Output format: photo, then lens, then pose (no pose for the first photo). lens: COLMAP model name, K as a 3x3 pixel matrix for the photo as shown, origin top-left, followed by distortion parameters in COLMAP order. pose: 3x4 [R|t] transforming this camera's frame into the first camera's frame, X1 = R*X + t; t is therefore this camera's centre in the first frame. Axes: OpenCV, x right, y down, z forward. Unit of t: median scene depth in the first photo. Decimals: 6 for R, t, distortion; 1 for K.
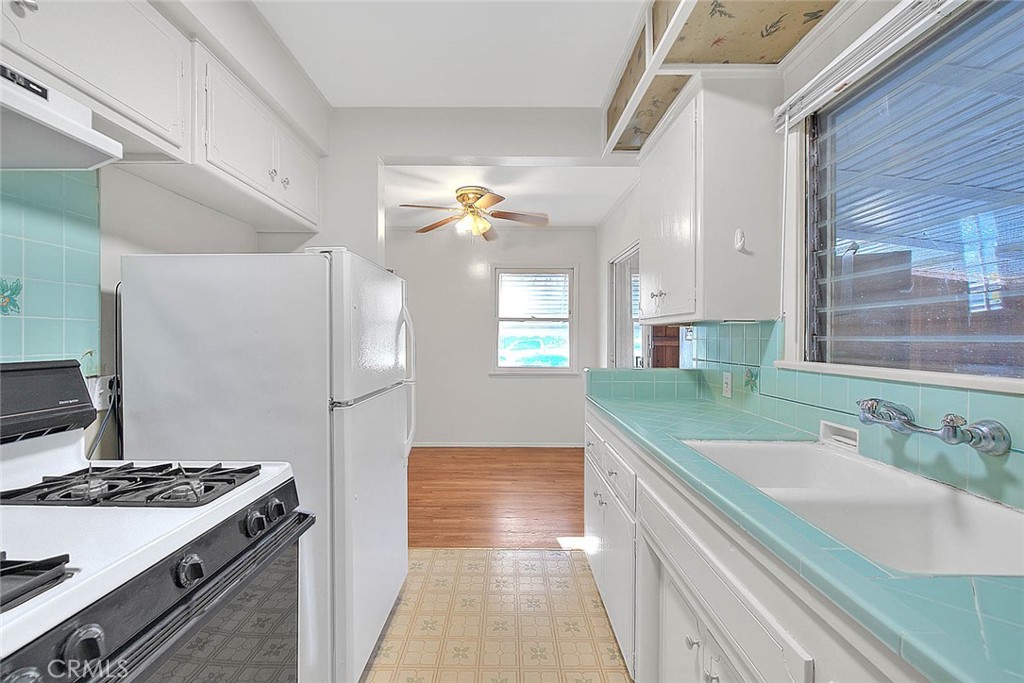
lens RADIAL K [[422.8, 0, 511.0], [0, 422.8, 338.5], [0, 0, 1]] dist [0.003380, -0.001549]
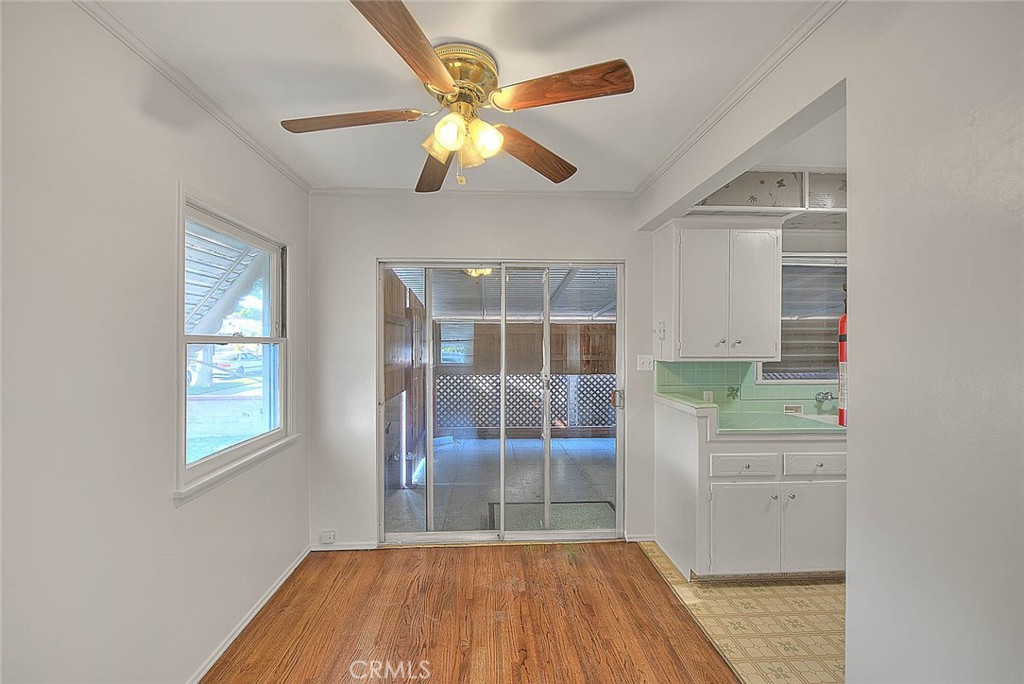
lens RADIAL K [[422.8, 0, 511.5], [0, 422.8, 340.9], [0, 0, 1]] dist [0.003380, -0.001549]
pose [[-0.052586, -0.006117, 0.998598, -1.104429], [0.001613, 0.999979, 0.006211, -0.126328], [-0.998615, 0.001937, -0.052575, 1.970932]]
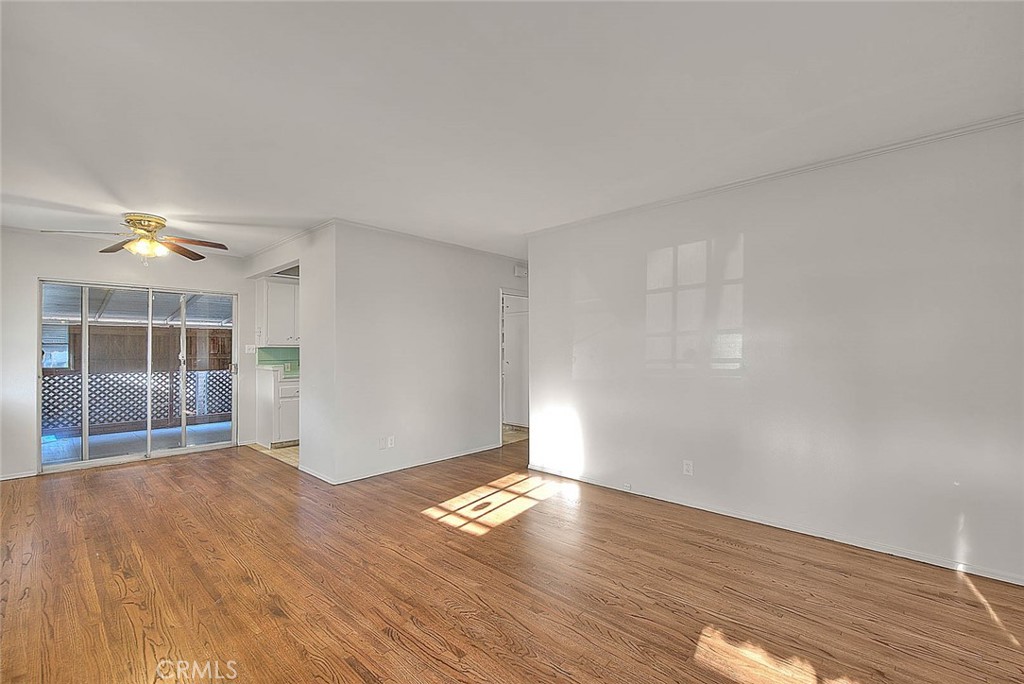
lens RADIAL K [[422.8, 0, 524.5], [0, 422.8, 345.0], [0, 0, 1]] dist [0.003380, -0.001549]
pose [[-0.750598, 0.006909, 0.660723, -3.088727], [0.003338, 0.999972, -0.006663, -0.028648], [-0.660750, -0.002796, -0.750601, 2.374230]]
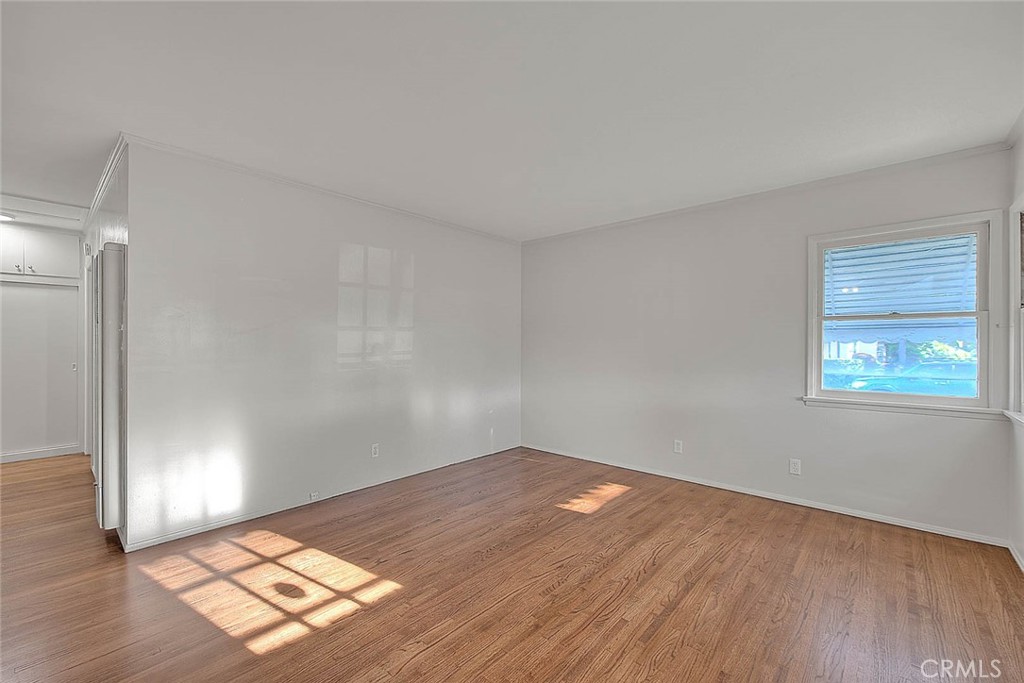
lens RADIAL K [[422.8, 0, 504.2], [0, 422.8, 339.1], [0, 0, 1]] dist [0.003380, -0.001549]
pose [[-0.675812, -0.008123, -0.737029, -1.204615], [-0.009503, 0.999952, -0.002308, -0.042886], [0.737013, 0.005445, -0.675857, 2.351718]]
